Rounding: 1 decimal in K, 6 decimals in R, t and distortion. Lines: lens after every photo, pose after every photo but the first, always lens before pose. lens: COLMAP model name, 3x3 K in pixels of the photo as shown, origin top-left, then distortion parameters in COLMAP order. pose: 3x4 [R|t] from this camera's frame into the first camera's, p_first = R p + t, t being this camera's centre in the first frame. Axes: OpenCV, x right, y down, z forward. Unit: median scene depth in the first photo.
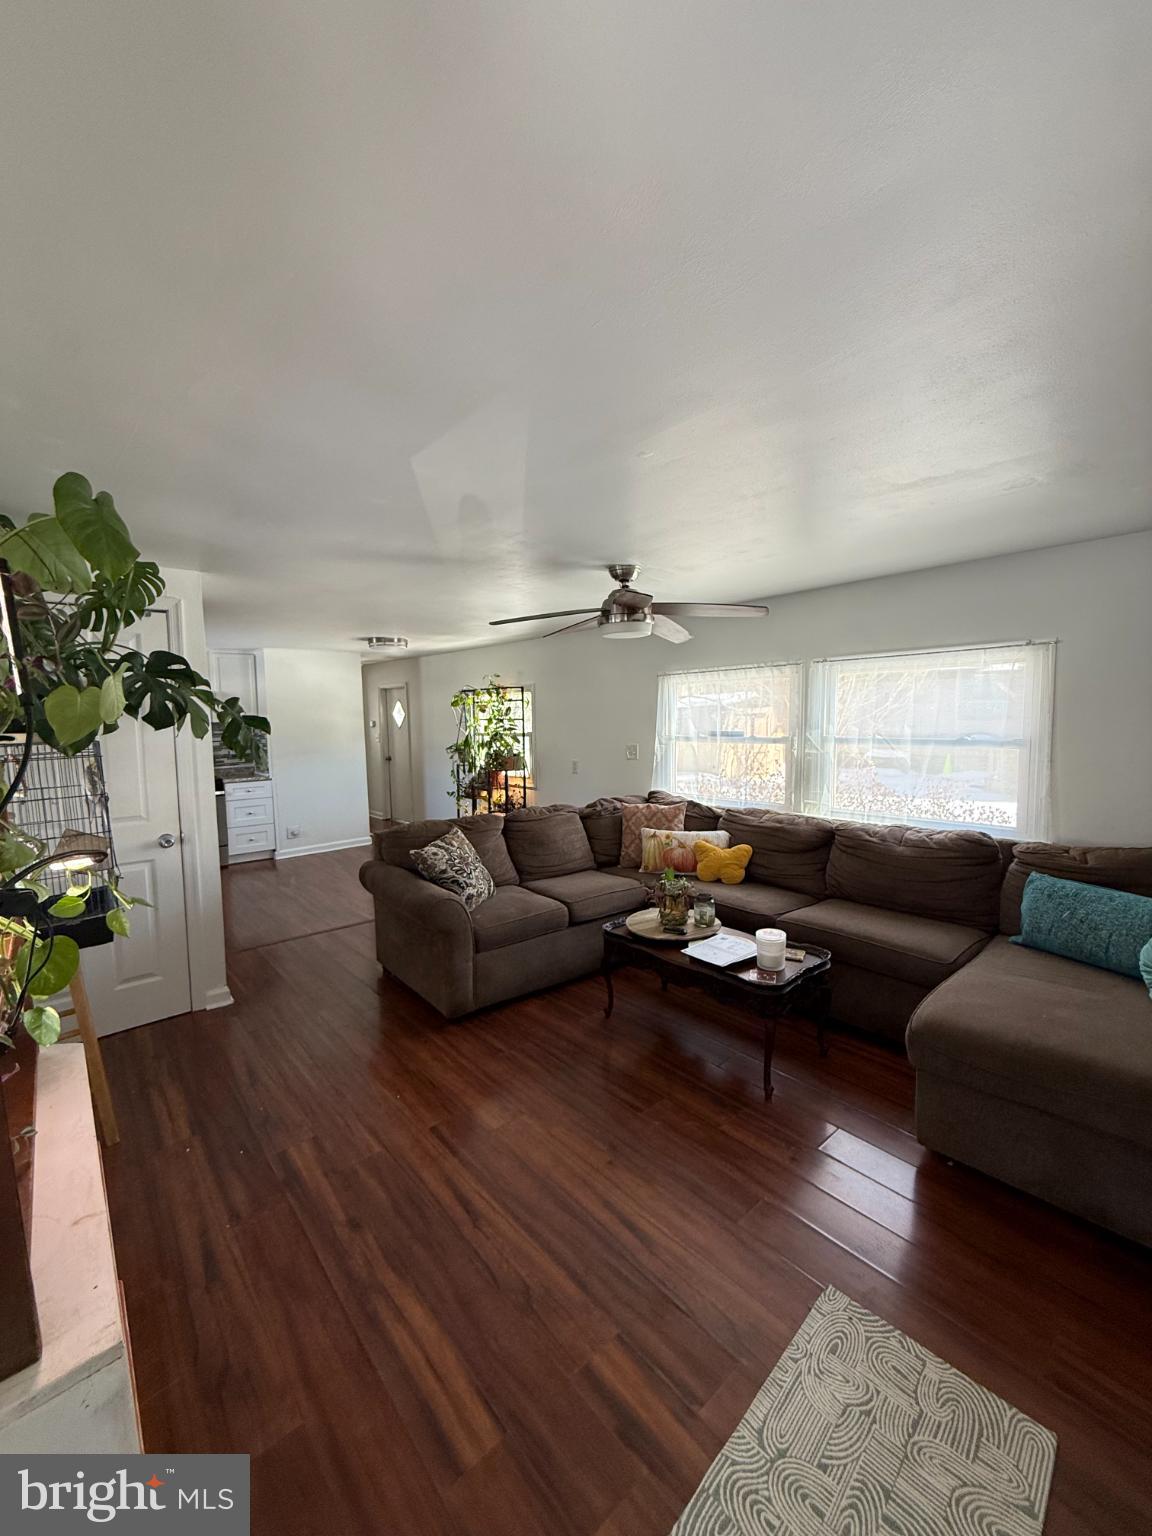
lens RADIAL K [[607.9, 0, 576.6], [0, 607.9, 765.0], [0, 0, 1]] dist [-0.007518, 0.000188]
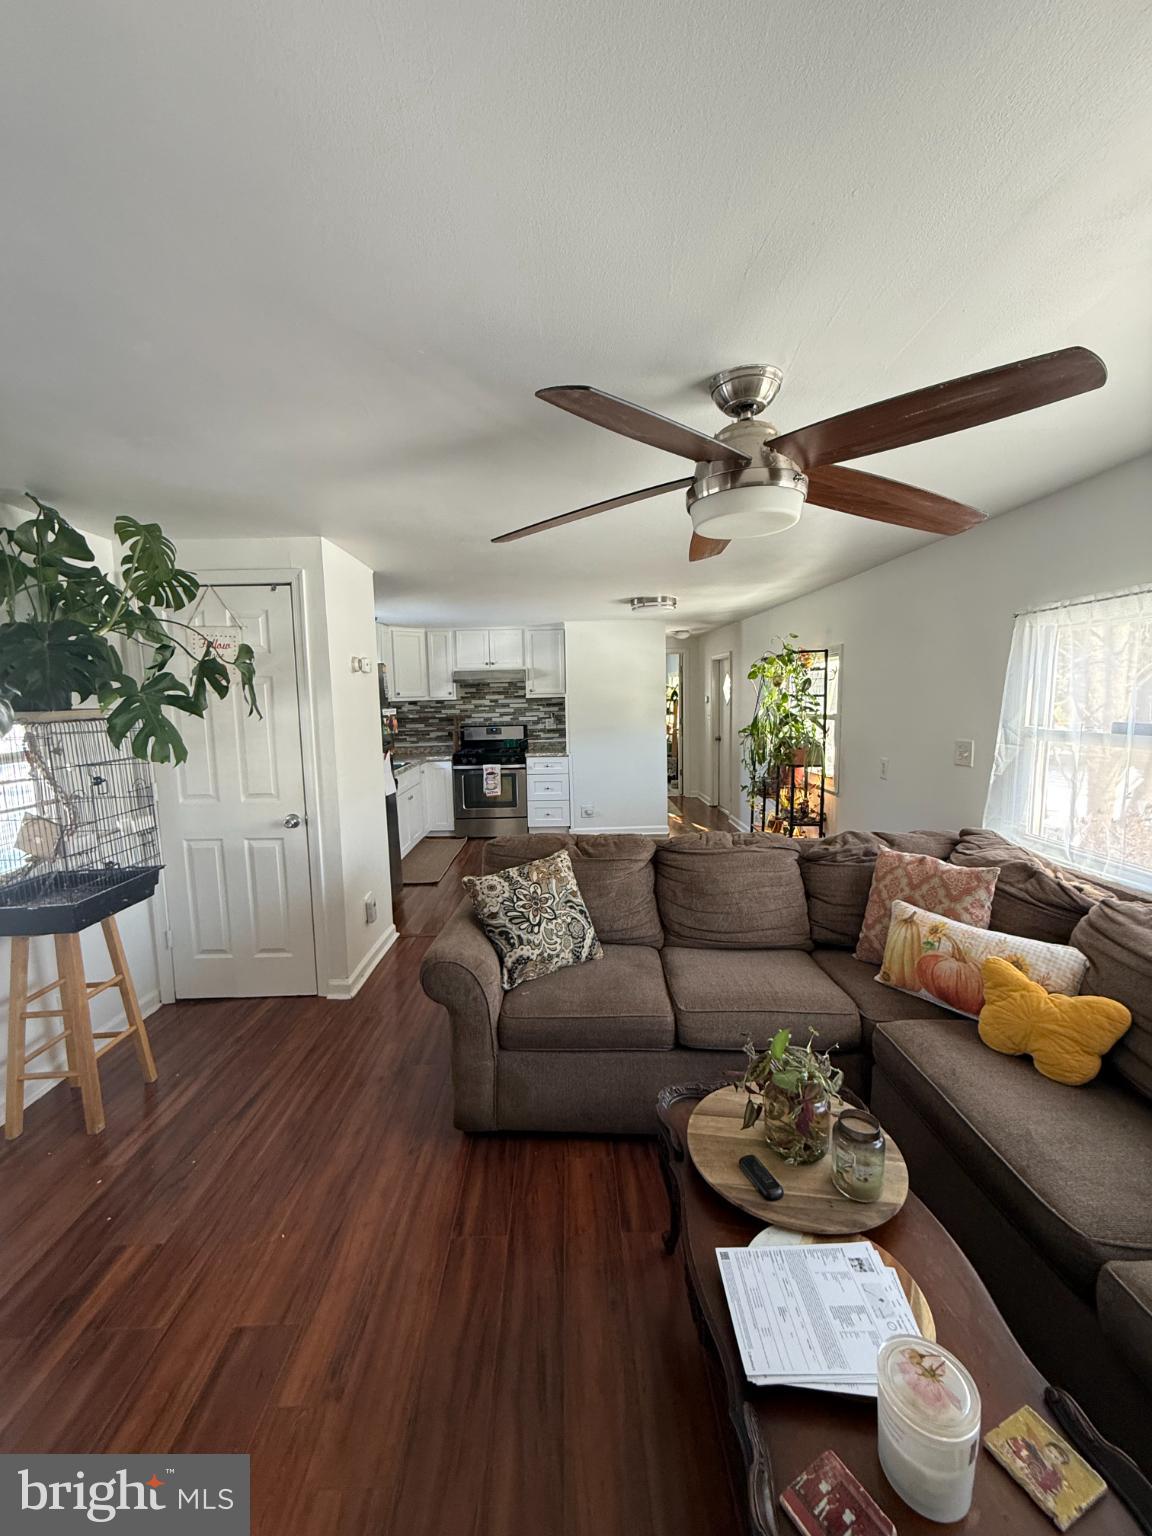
lens RADIAL K [[607.9, 0, 575.4], [0, 607.9, 764.6], [0, 0, 1]] dist [-0.007518, 0.000188]
pose [[0.768409, 0.074088, -0.635656, 0.229543], [-0.047239, 0.997133, 0.059114, -0.035812], [0.638214, -0.015396, 0.769705, 0.415738]]
